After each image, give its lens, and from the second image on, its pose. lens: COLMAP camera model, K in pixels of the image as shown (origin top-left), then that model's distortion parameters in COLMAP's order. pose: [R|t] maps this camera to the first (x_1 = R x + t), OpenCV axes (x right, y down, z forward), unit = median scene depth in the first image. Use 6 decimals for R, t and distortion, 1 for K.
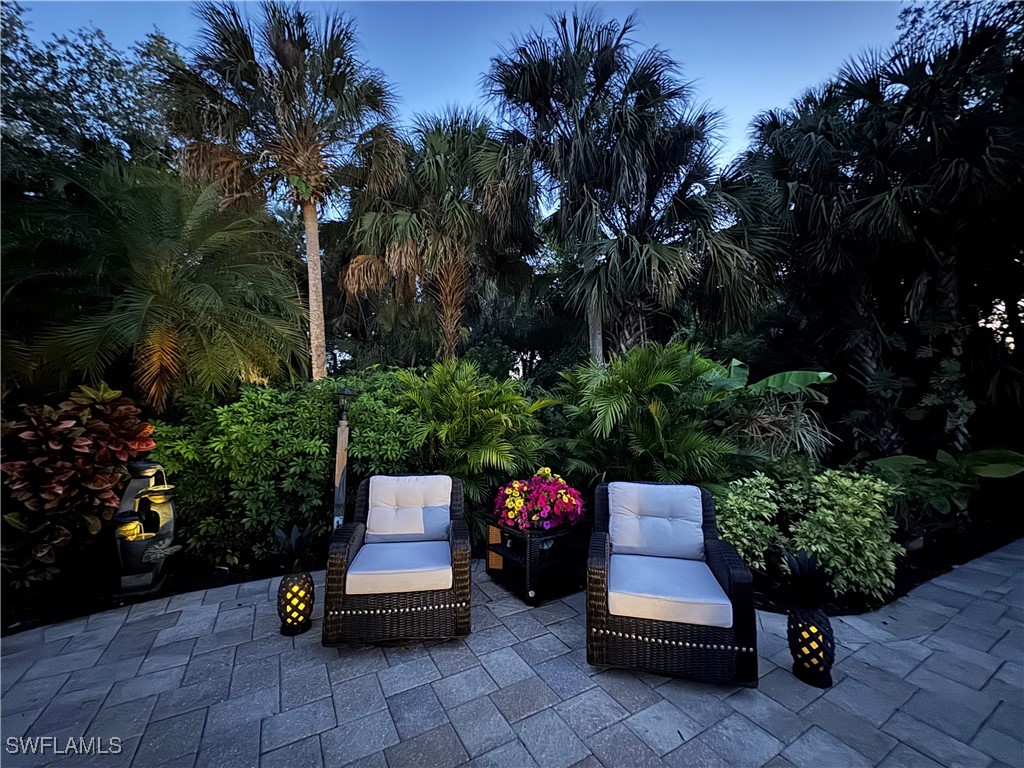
lens RADIAL K [[407.6, 0, 512.0], [0, 407.6, 384.0], [0, 0, 1]] dist [-0.000992, -0.000002]
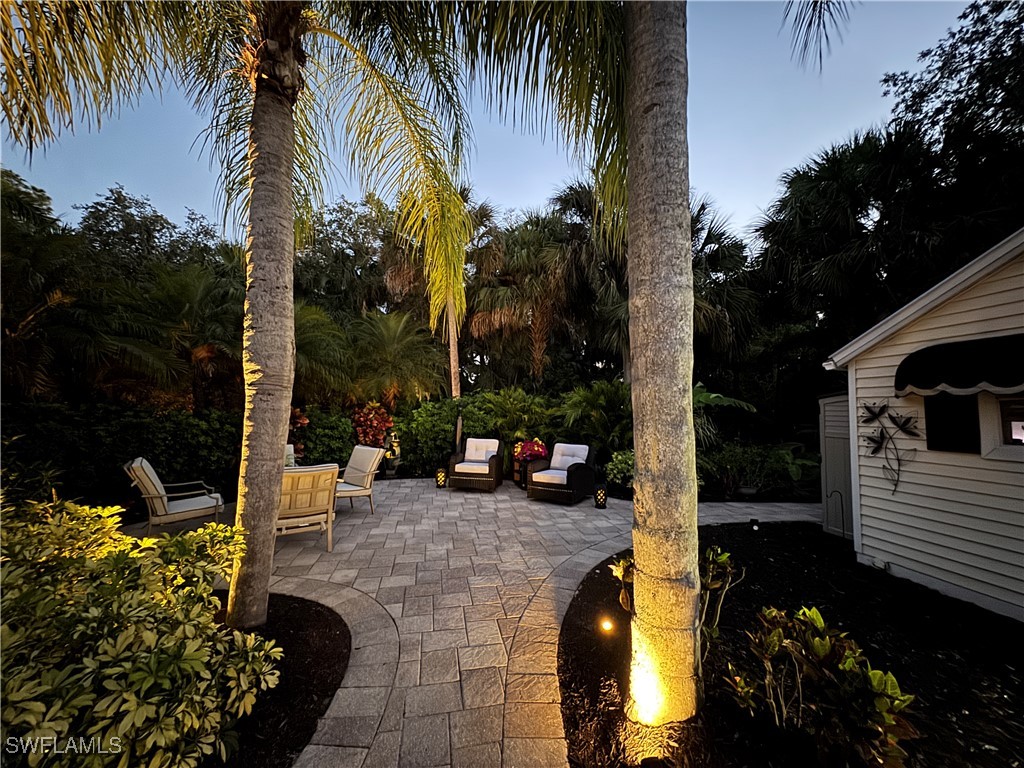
lens RADIAL K [[407.6, 0, 512.0], [0, 407.6, 384.0], [0, 0, 1]] dist [-0.000992, -0.000002]
pose [[0.947652, -0.006509, -0.319240, 0.663196], [0.004658, 0.999968, -0.006562, -0.086211], [0.319272, 0.004732, 0.947651, -1.202701]]
